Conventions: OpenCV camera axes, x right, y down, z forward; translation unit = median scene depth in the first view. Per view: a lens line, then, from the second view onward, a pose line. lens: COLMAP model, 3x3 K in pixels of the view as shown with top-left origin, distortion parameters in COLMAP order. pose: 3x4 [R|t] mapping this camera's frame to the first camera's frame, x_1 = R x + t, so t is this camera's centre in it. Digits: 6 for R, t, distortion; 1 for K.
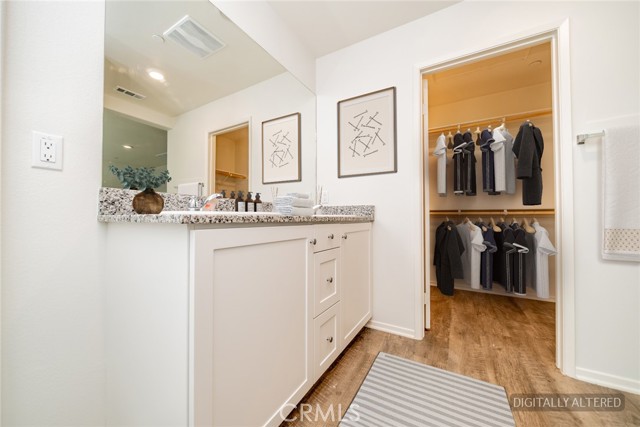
lens RADIAL K [[218.9, 0, 321.7], [0, 218.9, 213.2], [0, 0, 1]] dist [-0.004758, -0.000863]
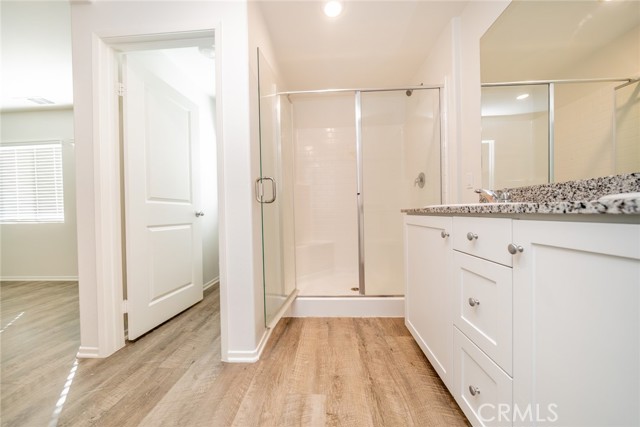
lens RADIAL K [[218.9, 0, 319.3], [0, 218.9, 213.7], [0, 0, 1]] dist [-0.004758, -0.000863]
pose [[-0.882570, 0.016132, -0.469903, 0.909556], [0.025240, 0.999596, -0.013090, 0.044285], [0.469502, -0.023413, -0.882621, 1.653425]]
